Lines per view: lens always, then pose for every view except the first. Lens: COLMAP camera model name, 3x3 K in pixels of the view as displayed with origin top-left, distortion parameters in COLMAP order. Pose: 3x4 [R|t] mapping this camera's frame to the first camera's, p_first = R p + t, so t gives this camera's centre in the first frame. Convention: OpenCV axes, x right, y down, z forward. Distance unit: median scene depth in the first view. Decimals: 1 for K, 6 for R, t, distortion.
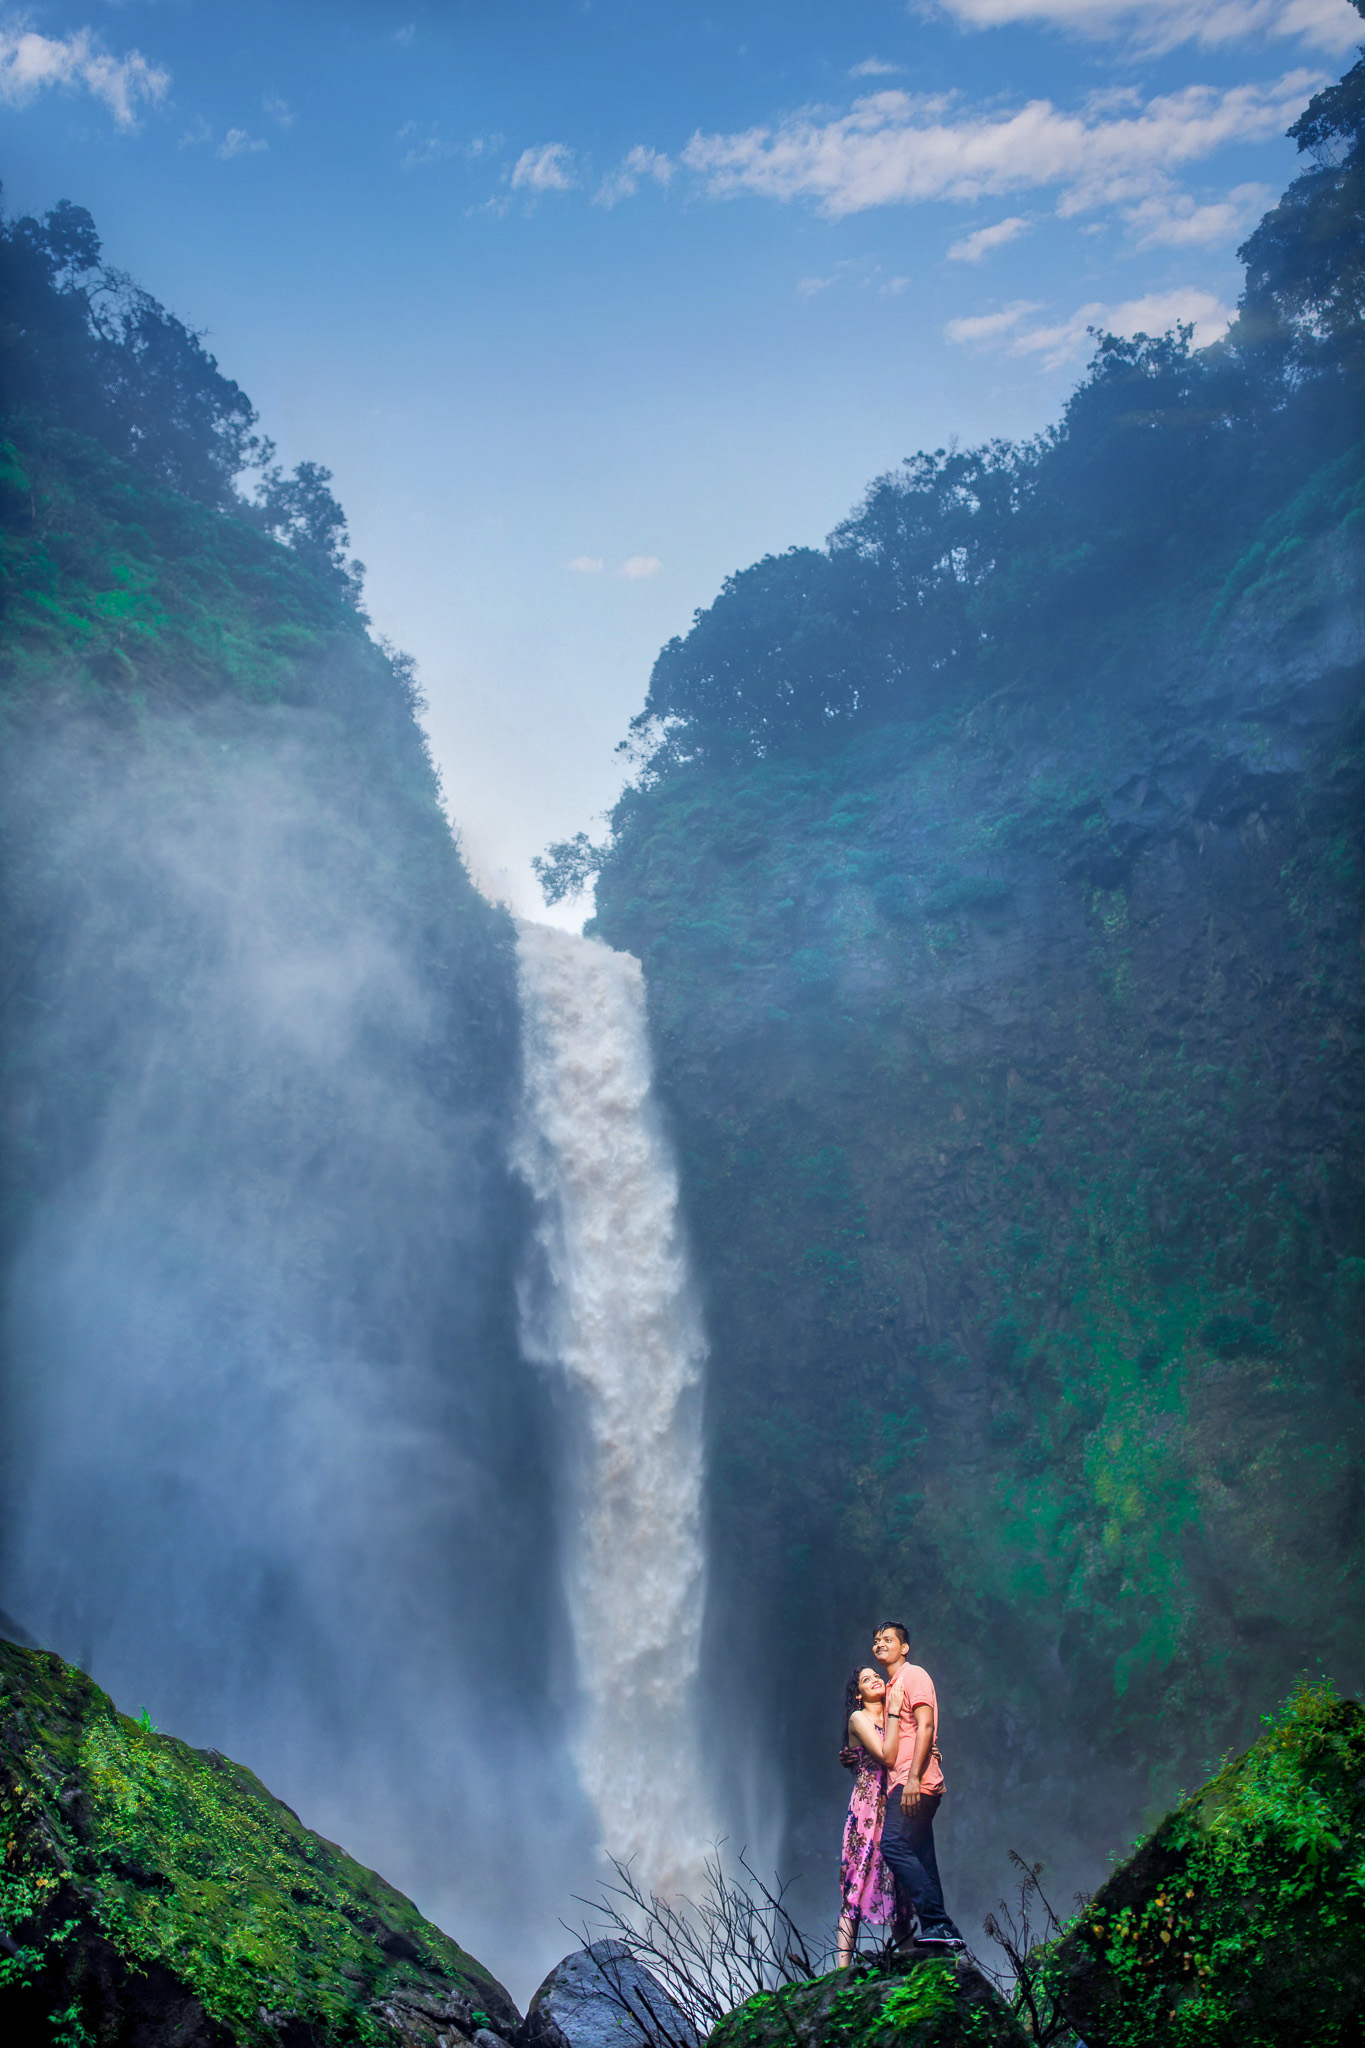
lens RADIAL K [[1879.9, 0, 682.5], [0, 1879.9, 1024.0], [0, 0, 1]] dist [-0.008607, -0.008849]
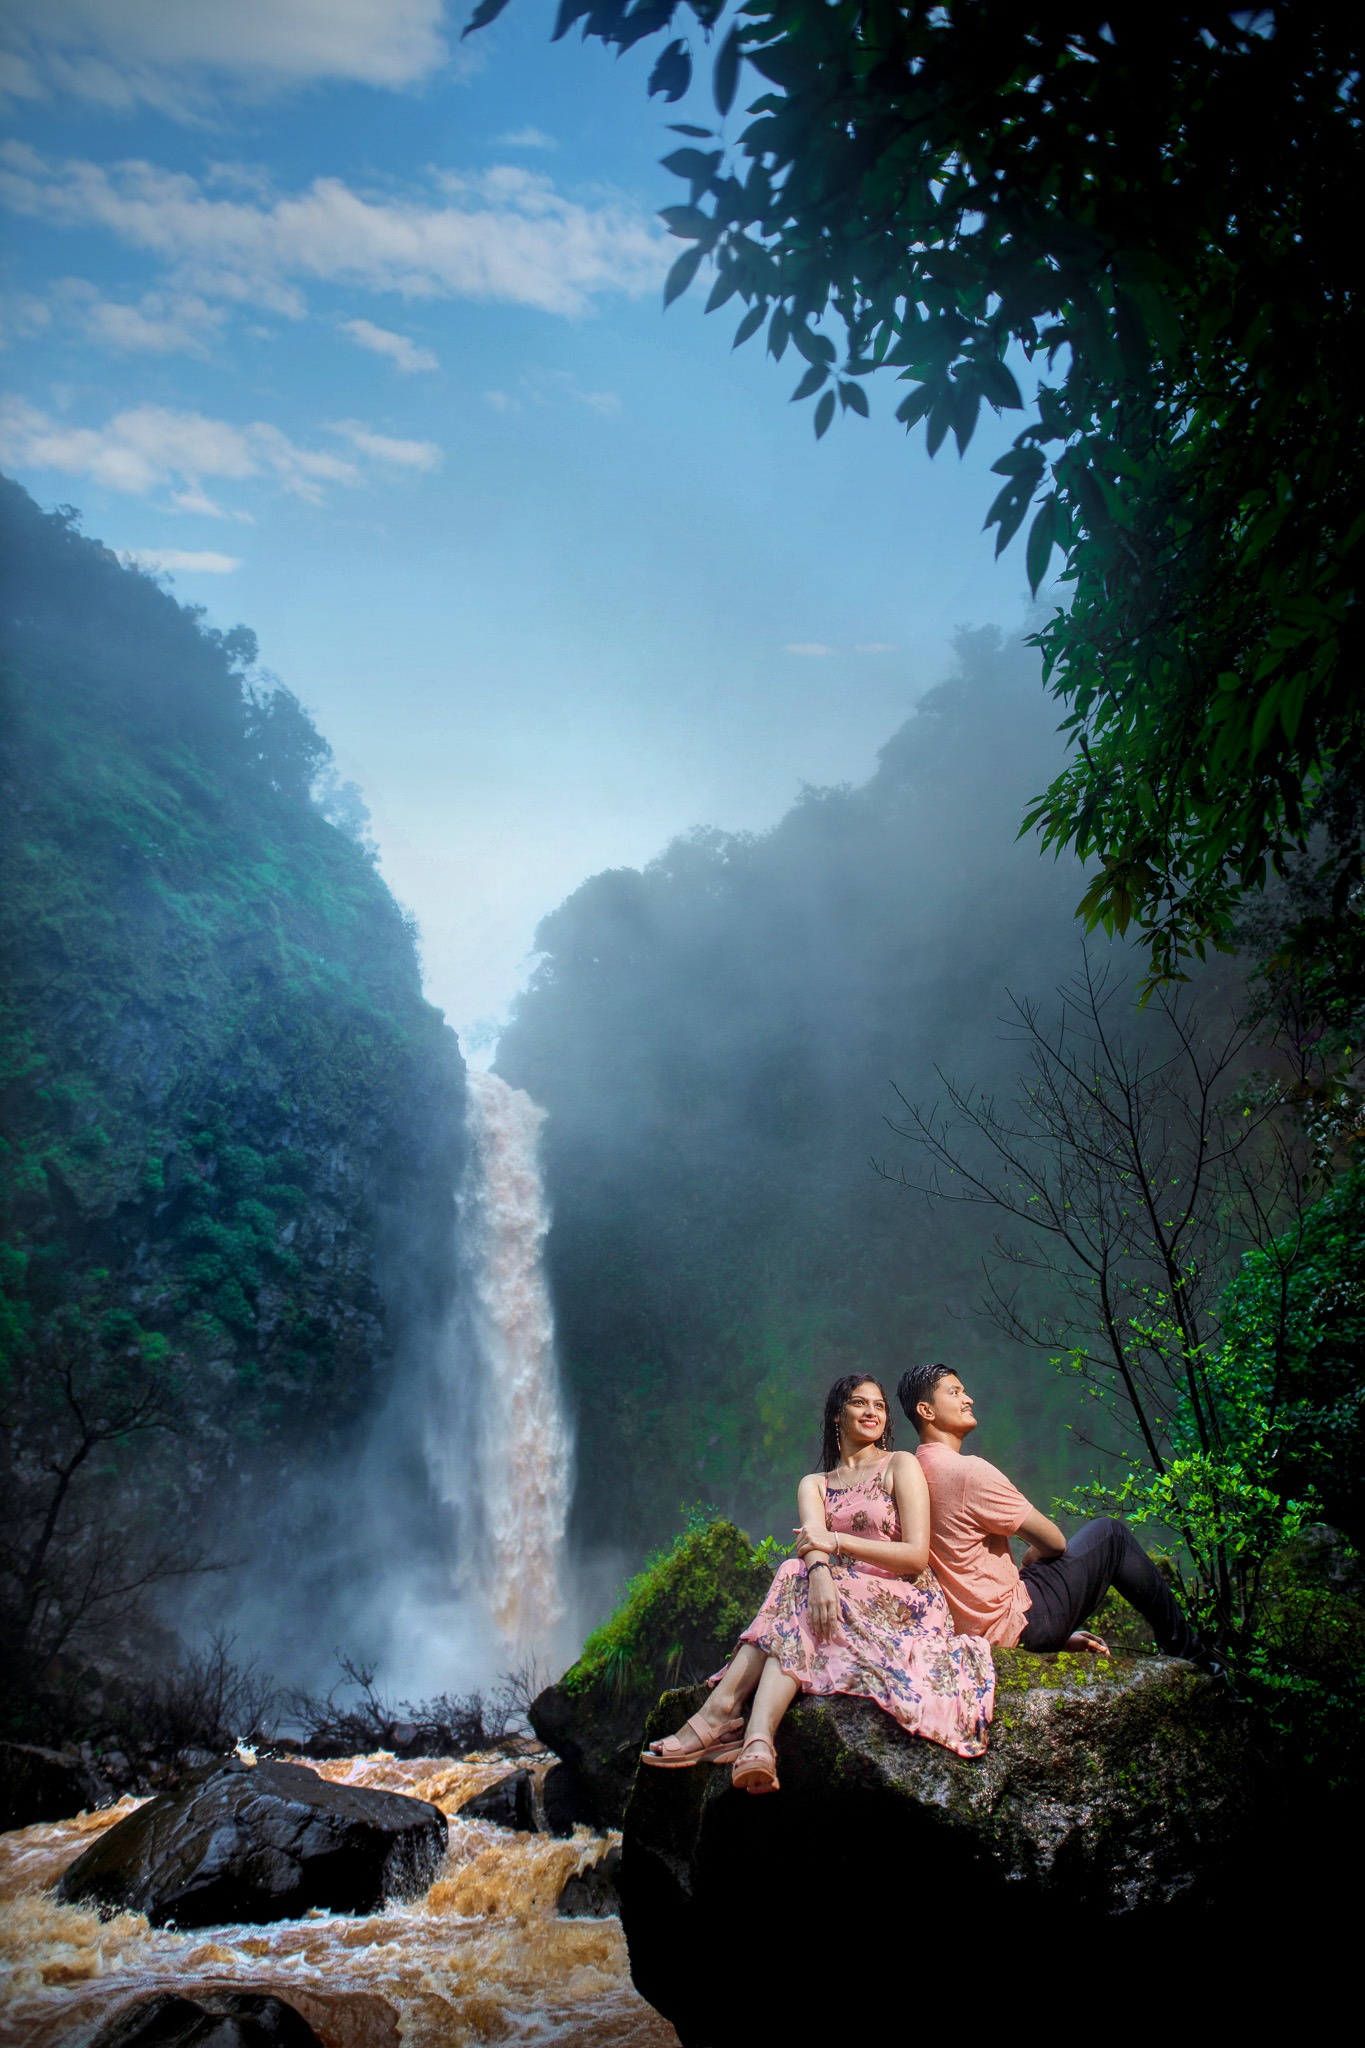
lens RADIAL K [[1124.7, 0, 682.5], [0, 1124.7, 1024.0], [0, 0, 1]] dist [-0.044266, -0.000255]
pose [[0.978868, 0.108218, 0.173511, -0.076494], [-0.095178, 0.992093, -0.081812, -0.030080], [-0.180992, 0.063569, 0.981428, -0.073944]]
